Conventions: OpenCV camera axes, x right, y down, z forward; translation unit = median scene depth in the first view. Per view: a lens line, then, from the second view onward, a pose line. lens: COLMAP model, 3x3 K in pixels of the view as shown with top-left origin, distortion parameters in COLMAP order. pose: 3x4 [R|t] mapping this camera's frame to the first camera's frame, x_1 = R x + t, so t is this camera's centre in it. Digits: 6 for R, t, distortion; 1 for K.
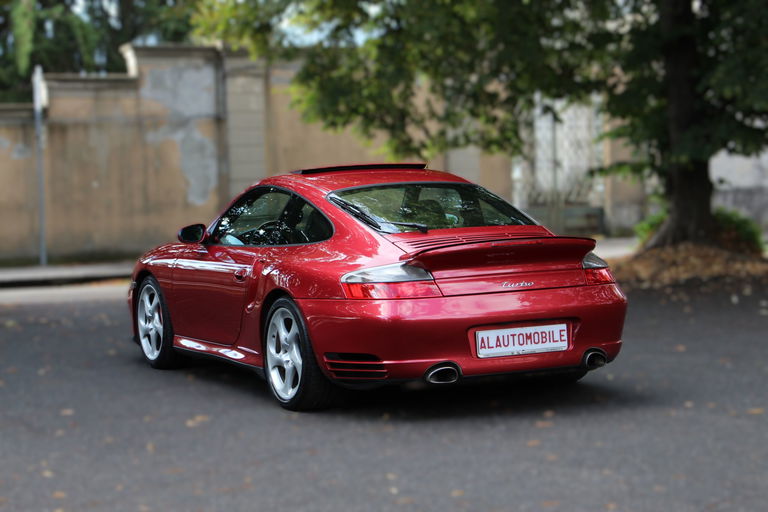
lens RADIAL K [[1825.5, 0, 384.0], [0, 1825.5, 256.0], [0, 0, 1]] dist [0.005734, 0.213633]
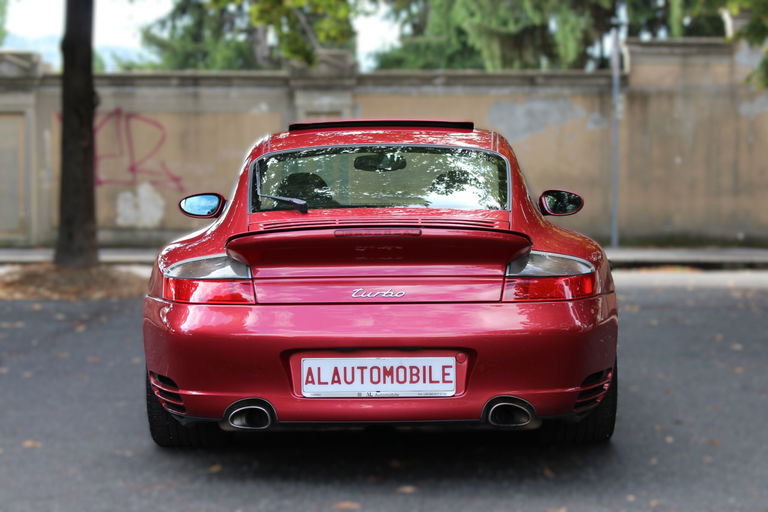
lens RADIAL K [[1825.5, 0, 384.0], [0, 1825.5, 256.0], [0, 0, 1]] dist [0.005734, 0.213633]
pose [[0.890346, 0.052382, -0.452262, 0.359639], [-0.047955, 0.998623, 0.021257, -0.012030], [0.452753, 0.002762, 0.891632, 0.377808]]
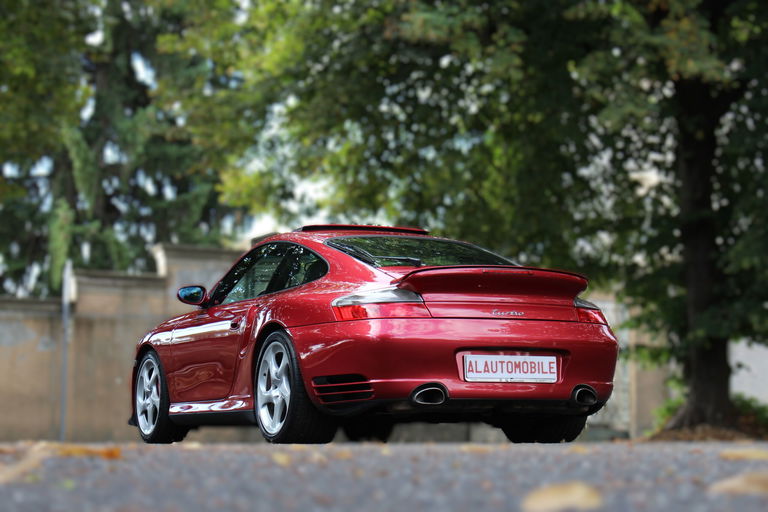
lens RADIAL K [[1825.5, 0, 384.0], [0, 1825.5, 256.0], [0, 0, 1]] dist [0.005734, 0.213633]
pose [[0.999242, 0.030895, -0.023674, 0.026706], [-0.034266, 0.986755, -0.158555, 0.137948], [0.018461, 0.159246, 0.987066, 0.006192]]
